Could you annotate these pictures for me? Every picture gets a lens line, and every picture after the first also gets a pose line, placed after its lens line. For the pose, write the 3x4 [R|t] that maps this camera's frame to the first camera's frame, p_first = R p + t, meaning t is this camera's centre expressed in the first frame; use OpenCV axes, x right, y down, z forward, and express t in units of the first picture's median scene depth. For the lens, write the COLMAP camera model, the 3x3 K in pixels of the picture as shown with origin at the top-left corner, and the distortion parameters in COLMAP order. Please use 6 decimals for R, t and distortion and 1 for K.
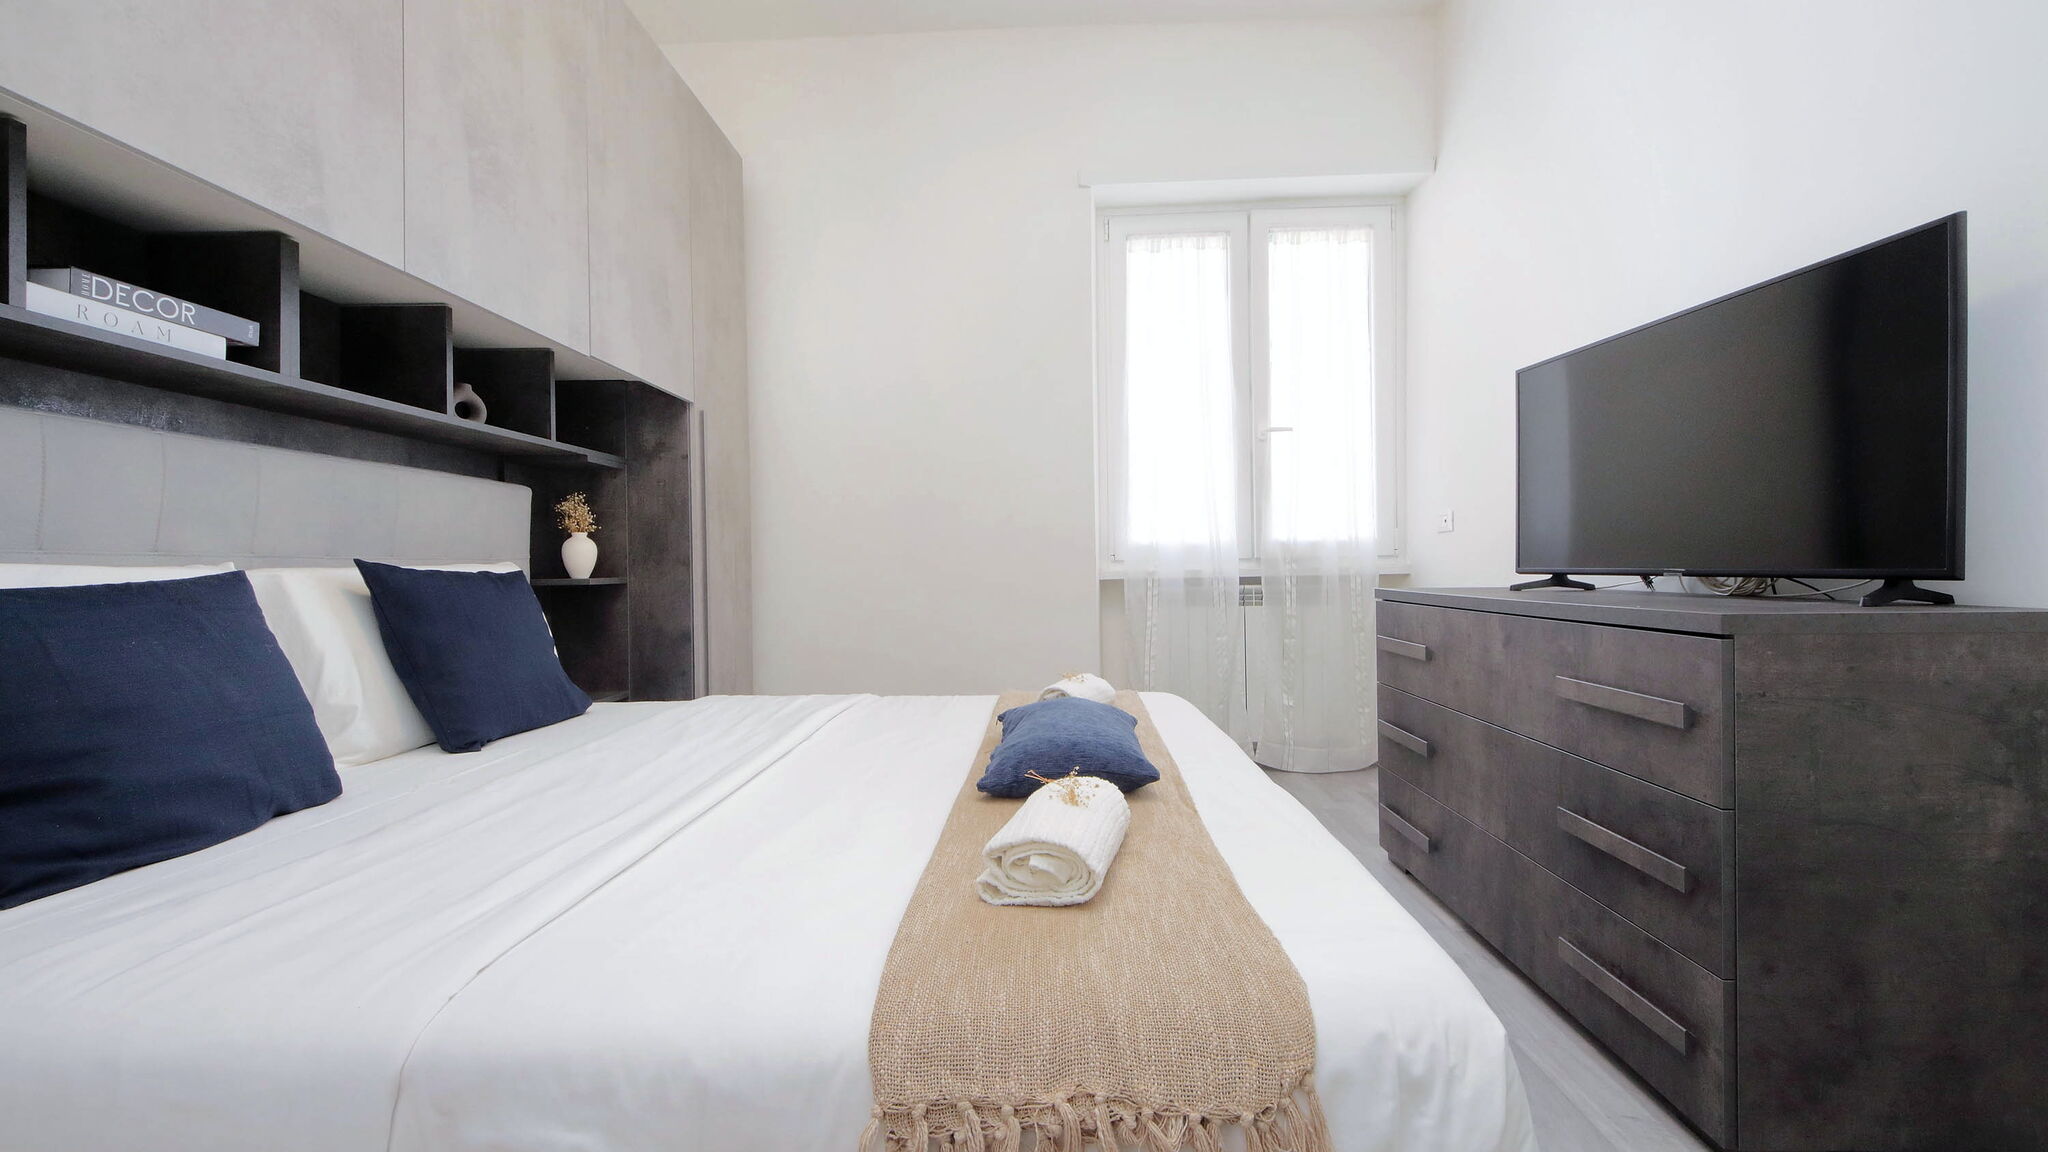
lens RADIAL K [[781.4, 0, 1045.1], [0, 781.4, 563.8], [0, 0, 1]] dist [0.013726, -0.007181]
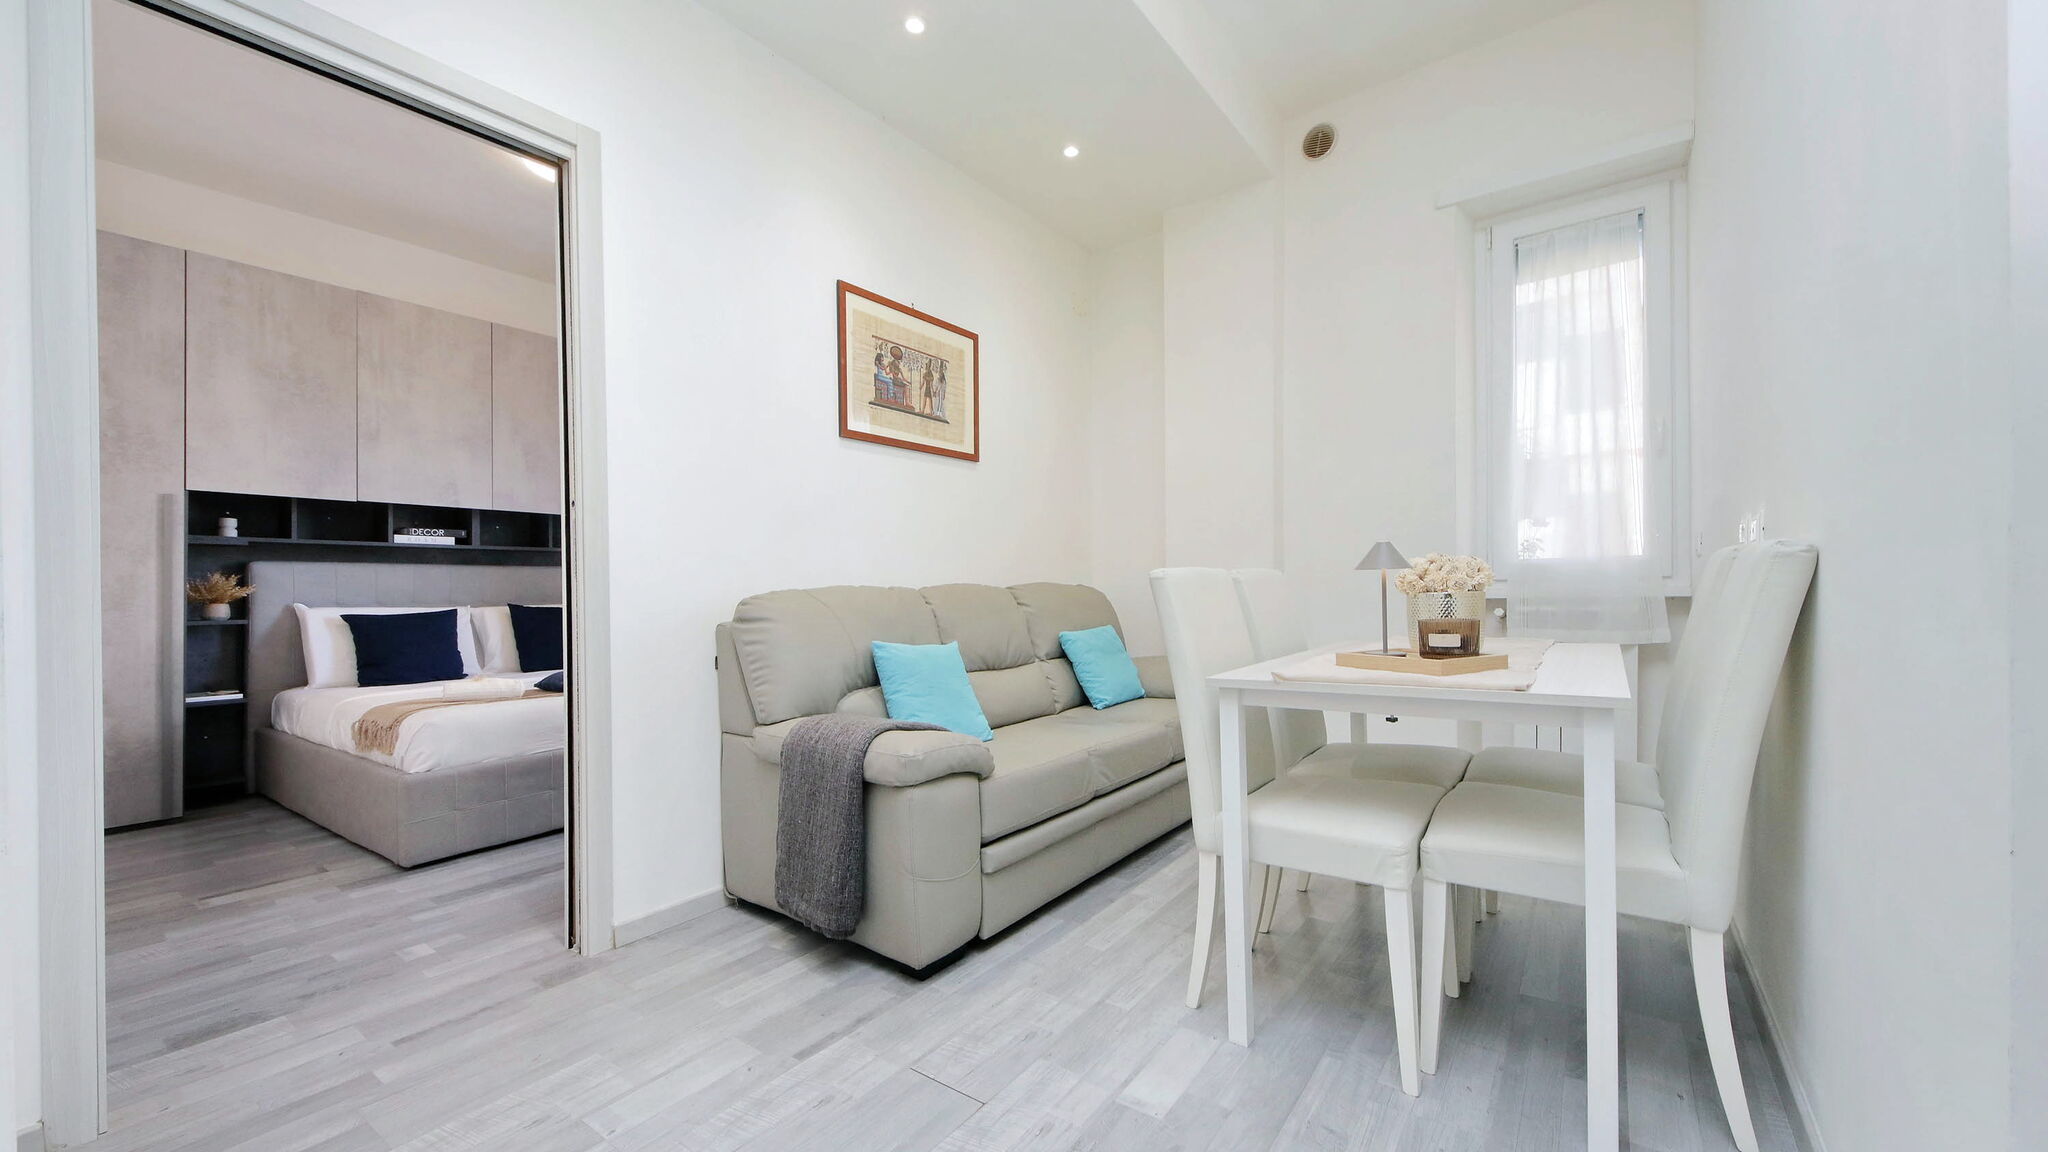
lens RADIAL K [[781.4, 0, 1061.3], [0, 781.4, 588.4], [0, 0, 1]] dist [0.013726, -0.007181]
pose [[0.835410, -0.003936, -0.549613, 2.903639], [0.007871, 0.999957, 0.004803, -0.072711], [0.549571, -0.008339, 0.835406, -0.350900]]
